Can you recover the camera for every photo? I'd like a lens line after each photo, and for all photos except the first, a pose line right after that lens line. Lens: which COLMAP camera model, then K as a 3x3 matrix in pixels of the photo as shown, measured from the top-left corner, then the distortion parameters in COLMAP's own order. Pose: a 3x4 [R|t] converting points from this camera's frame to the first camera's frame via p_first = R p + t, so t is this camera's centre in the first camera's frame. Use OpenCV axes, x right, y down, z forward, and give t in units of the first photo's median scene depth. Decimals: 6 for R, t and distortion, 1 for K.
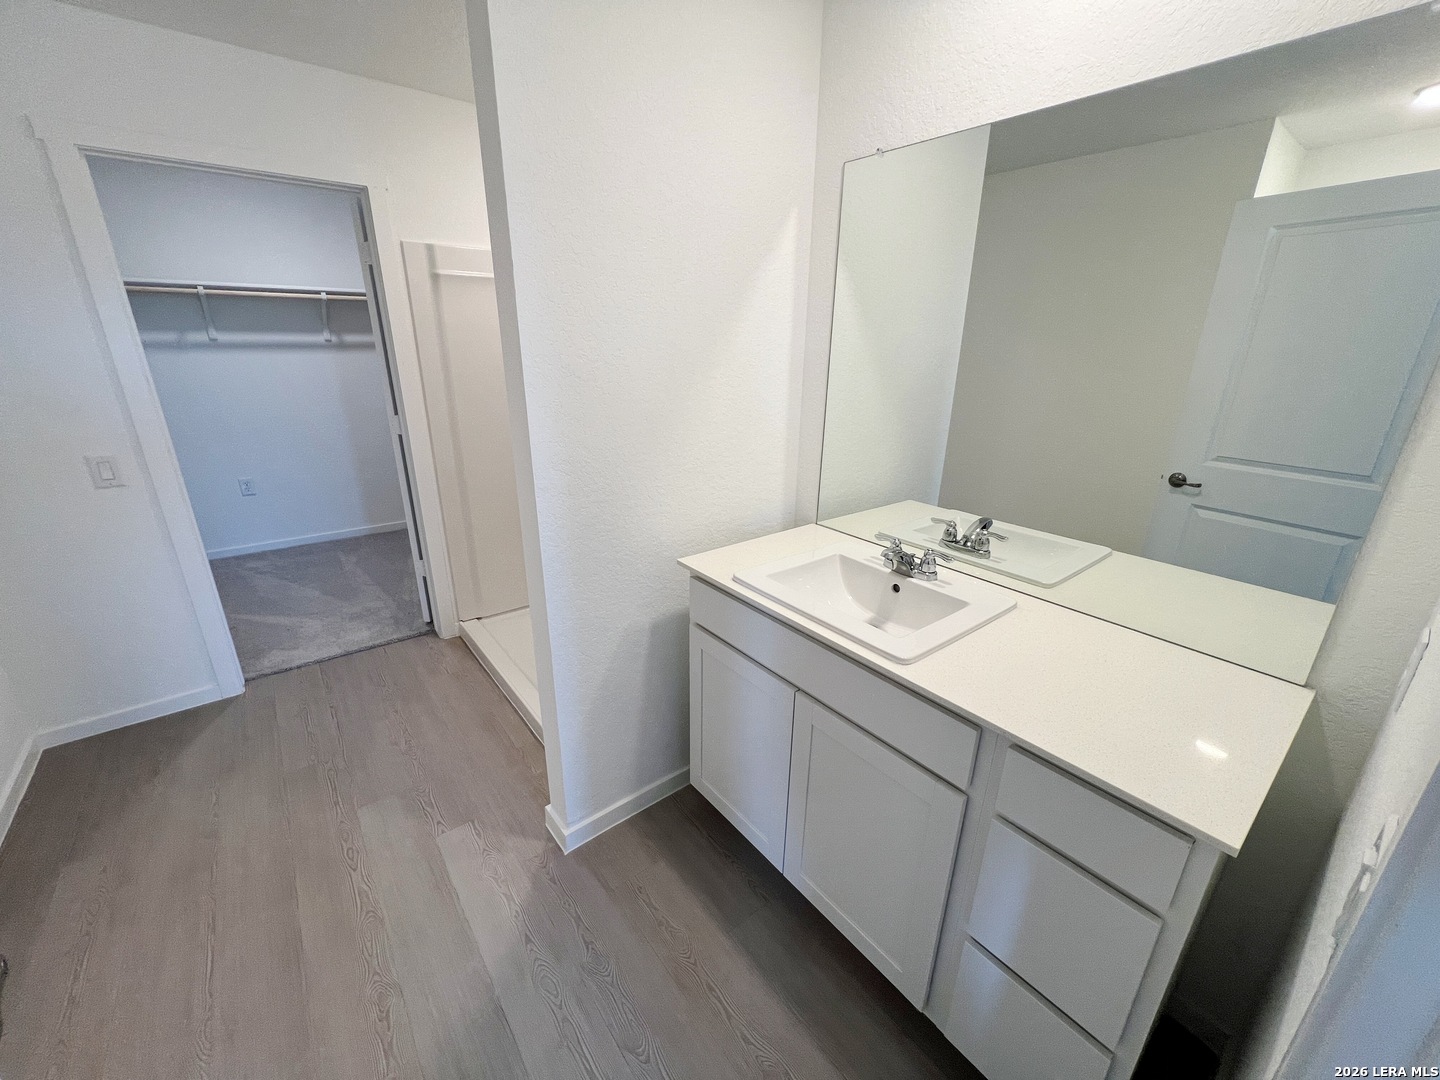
lens RADIAL K [[576.4, 0, 732.7], [0, 576.4, 532.5], [0, 0, 1]] dist [-0.002881, 0.000655]
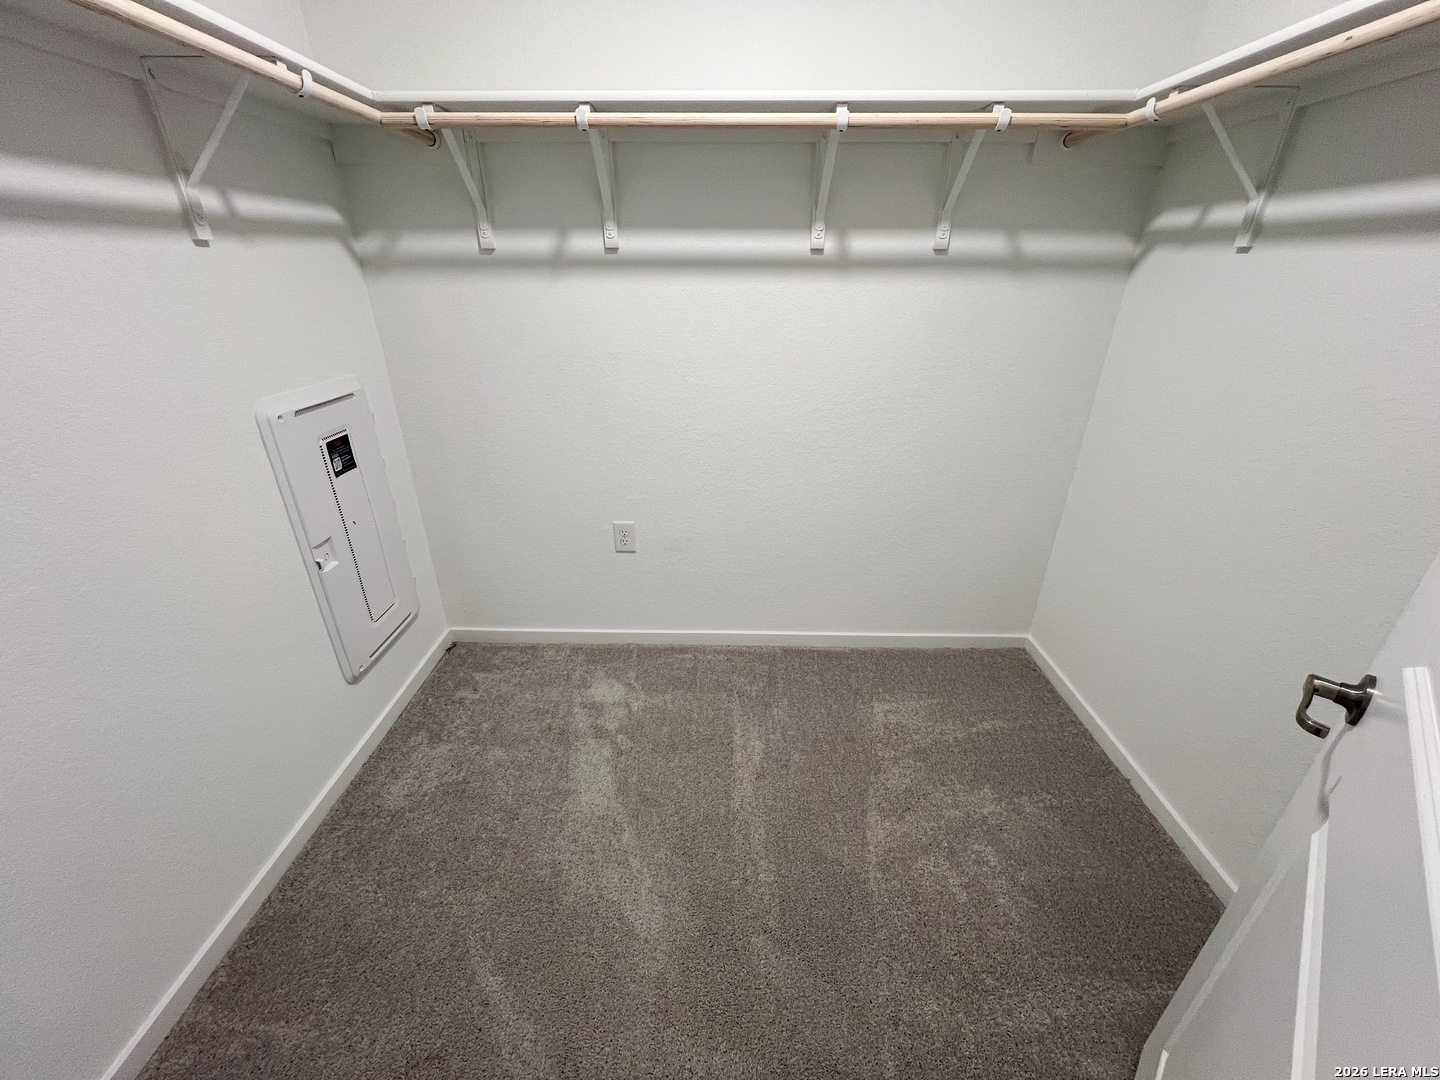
lens RADIAL K [[576.4, 0, 720.3], [0, 576.4, 532.1], [0, 0, 1]] dist [-0.002881, 0.000655]
pose [[0.764102, 0.274034, -0.583998, -0.462000], [-0.202512, 0.961421, 0.186169, -0.203289], [0.612484, -0.023985, 0.790119, 0.630232]]
